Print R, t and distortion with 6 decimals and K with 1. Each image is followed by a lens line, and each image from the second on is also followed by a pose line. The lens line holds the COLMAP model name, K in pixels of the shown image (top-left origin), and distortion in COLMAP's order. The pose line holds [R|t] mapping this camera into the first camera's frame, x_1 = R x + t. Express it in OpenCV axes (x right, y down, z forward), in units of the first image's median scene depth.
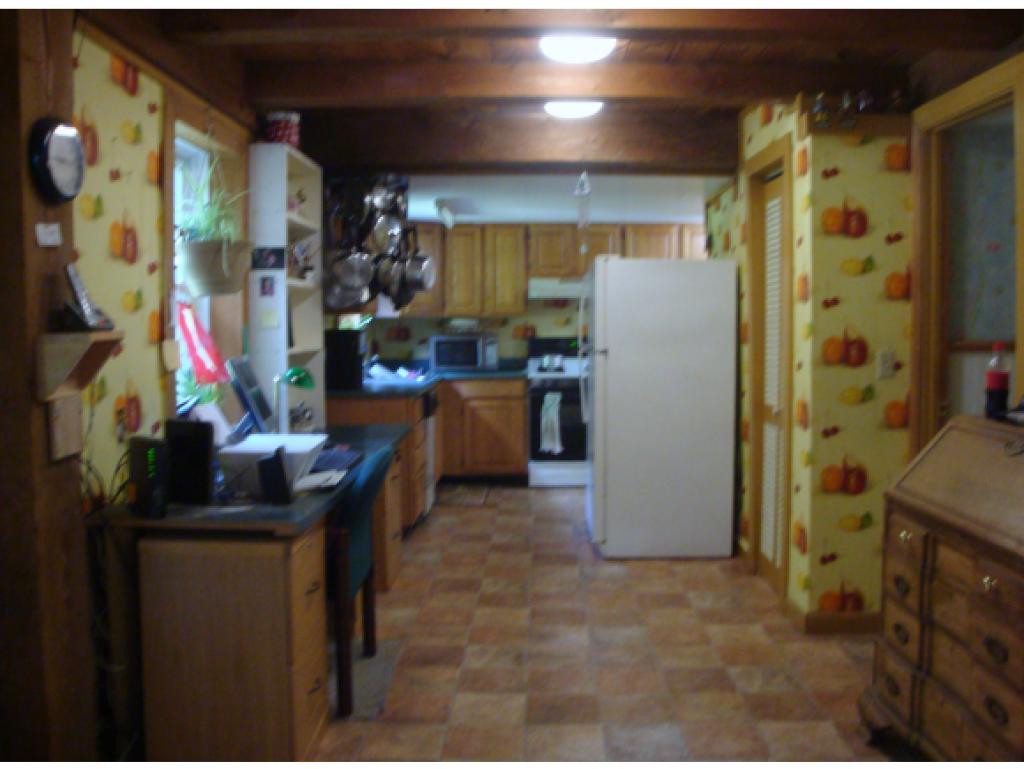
lens RADIAL K [[915.9, 0, 511.9], [0, 915.9, 382.7], [0, 0, 1]] dist [-0.137979, -0.005200]
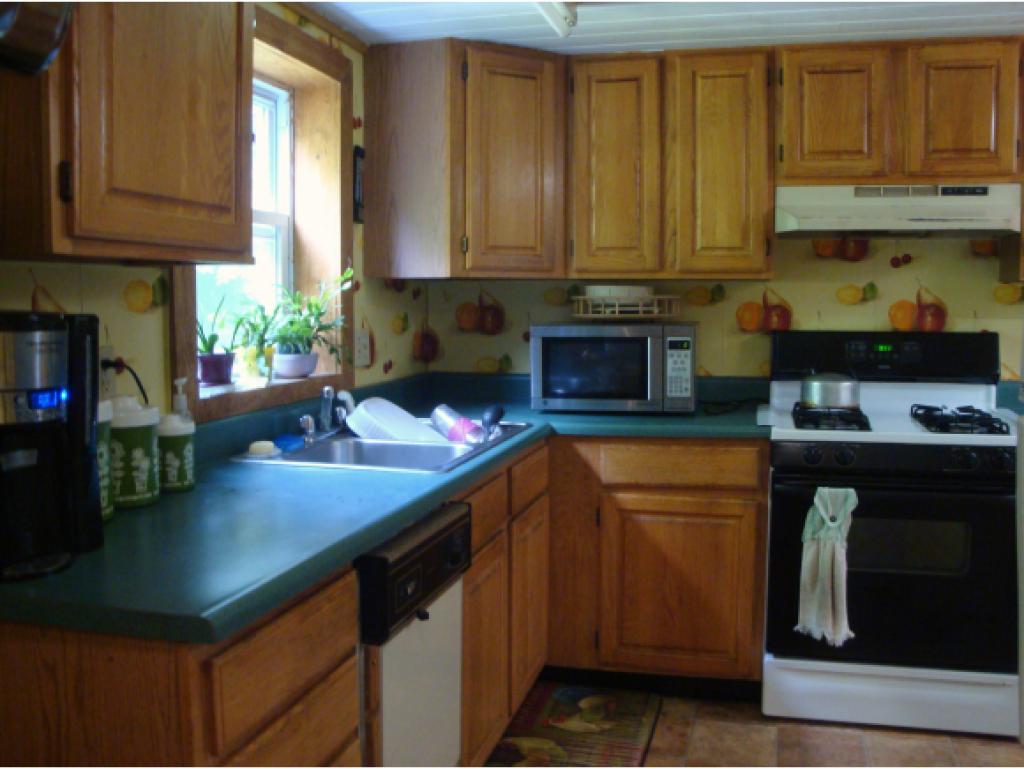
lens RADIAL K [[915.9, 0, 514.6], [0, 915.9, 382.0], [0, 0, 1]] dist [-0.137979, -0.005200]
pose [[0.967819, 0.025325, -0.250370, 0.008533], [-0.018945, 0.999432, 0.027859, -0.036621], [0.250933, -0.022219, 0.967749, 0.592667]]
